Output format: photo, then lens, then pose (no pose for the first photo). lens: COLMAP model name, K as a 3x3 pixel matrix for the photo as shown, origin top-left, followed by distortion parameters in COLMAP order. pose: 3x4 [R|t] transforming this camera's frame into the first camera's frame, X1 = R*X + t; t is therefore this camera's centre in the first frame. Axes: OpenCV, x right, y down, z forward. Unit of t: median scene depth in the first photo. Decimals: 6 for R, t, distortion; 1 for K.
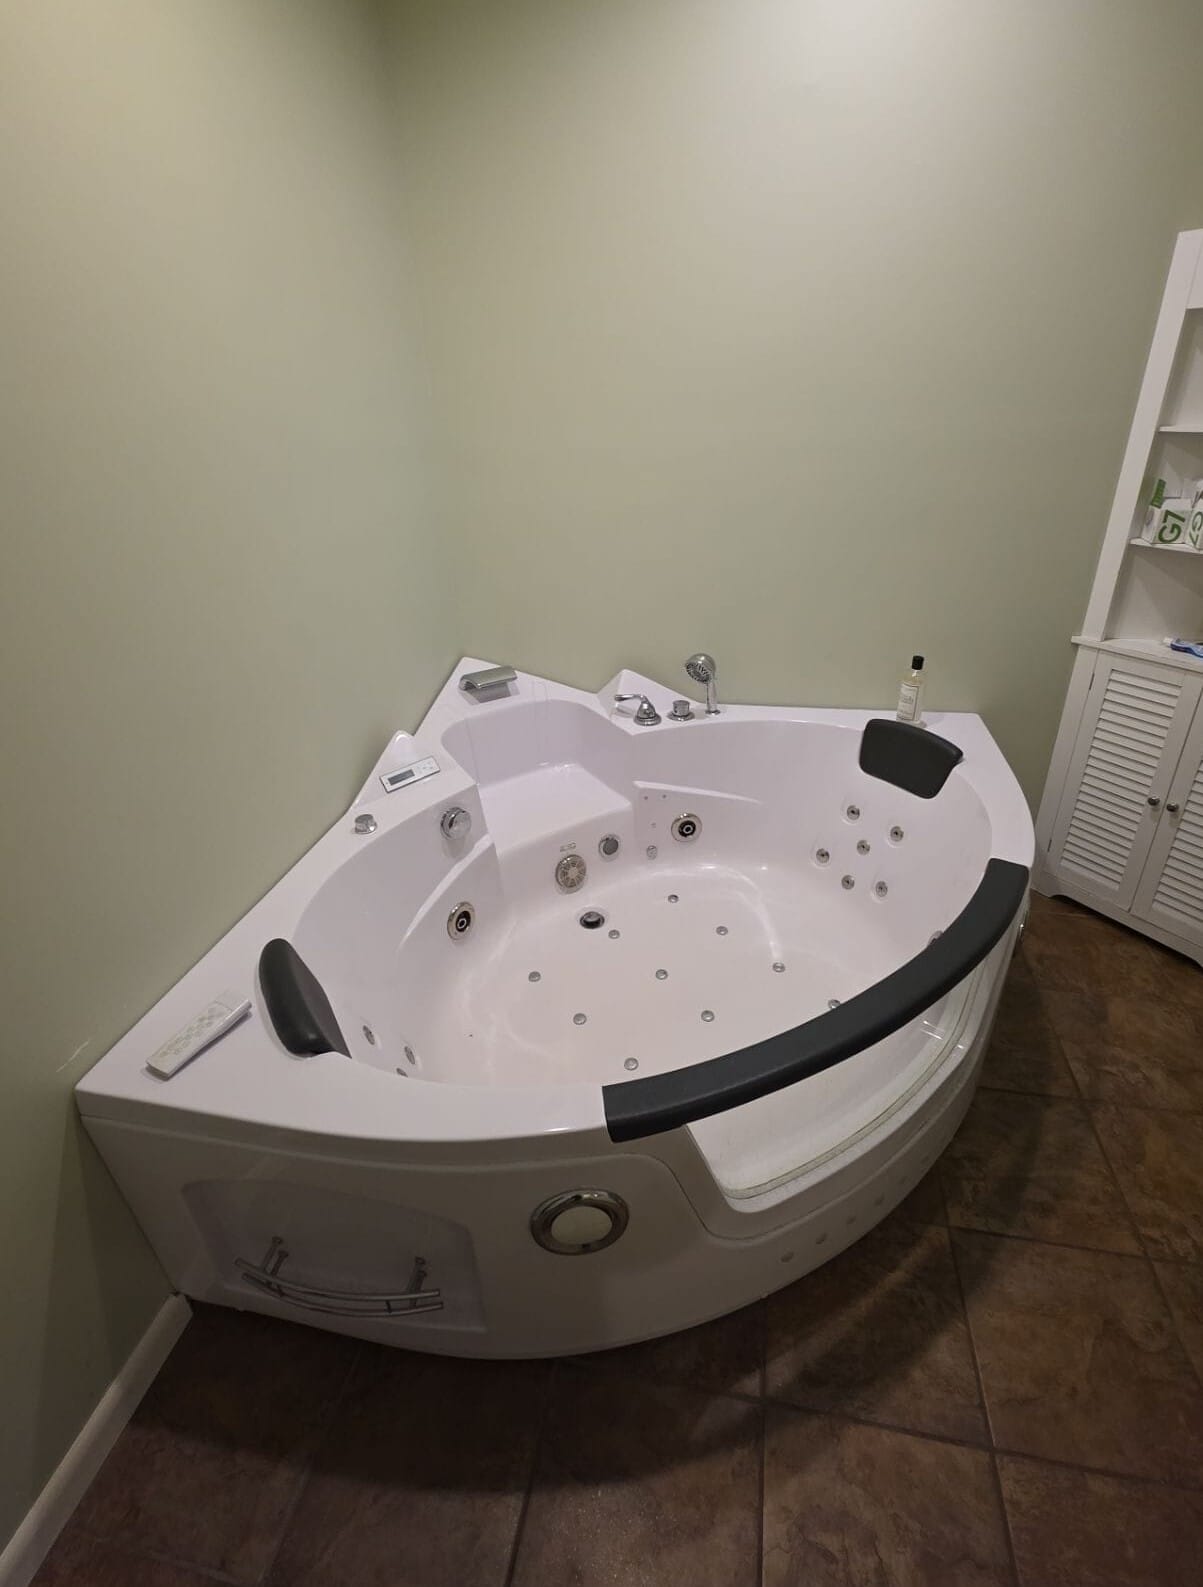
lens RADIAL K [[792.9, 0, 621.2], [0, 792.9, 789.7], [0, 0, 1]] dist [0.003199, -0.001312]
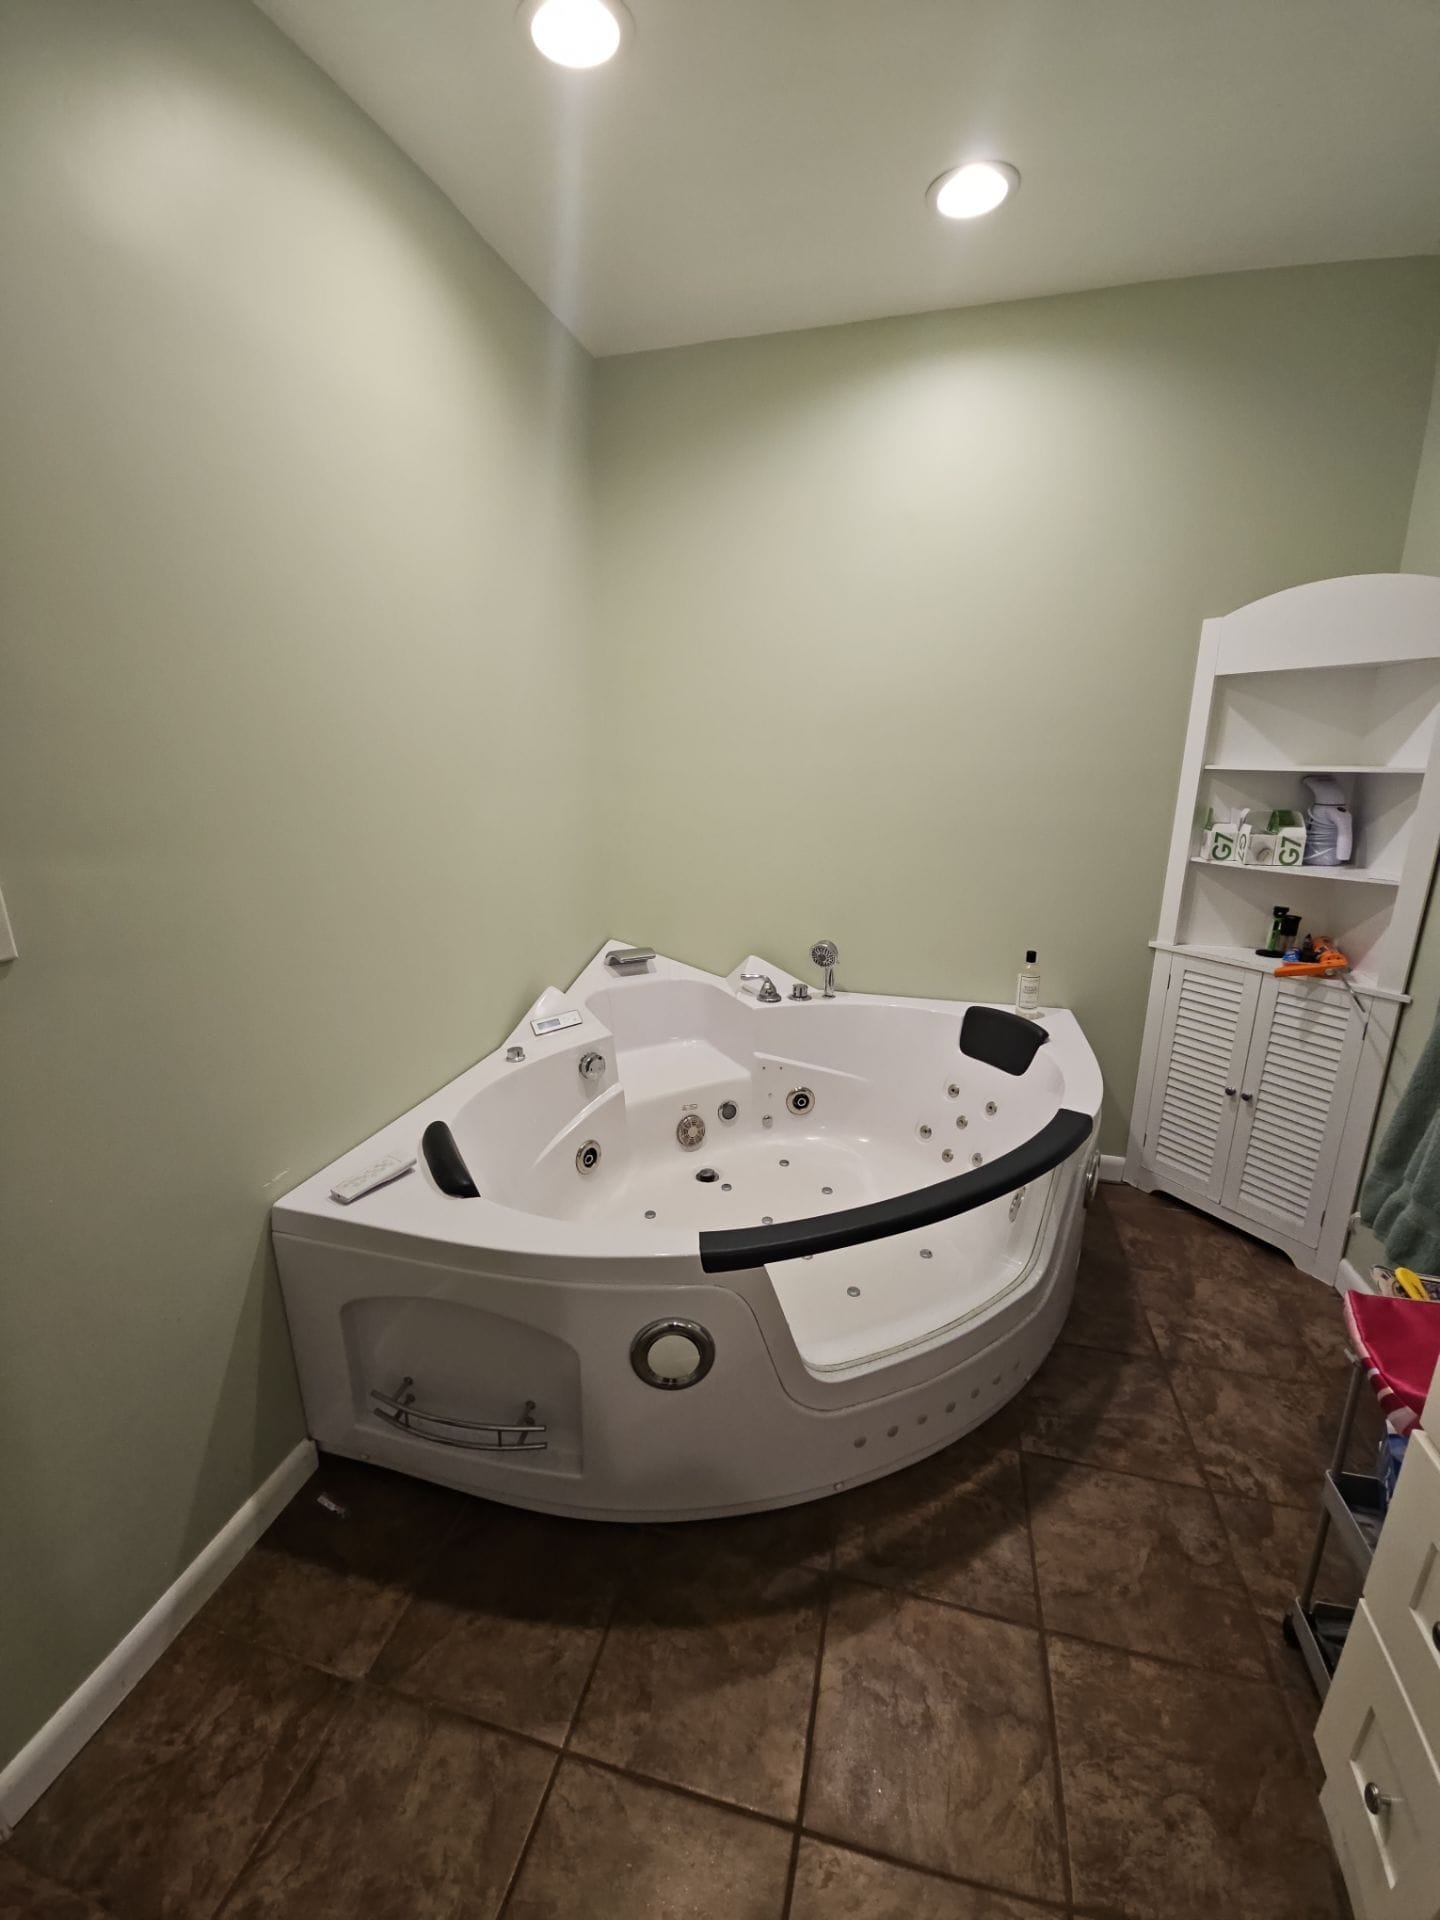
lens RADIAL K [[782.2, 0, 720.0], [0, 782.2, 960.0], [0, 0, 1]] dist [-0.001571, 0.000124]
pose [[0.997267, 0.053872, -0.050552, 0.027742], [-0.062726, 0.978957, -0.194186, 0.124376], [0.039027, 0.196827, 0.979661, -0.149036]]
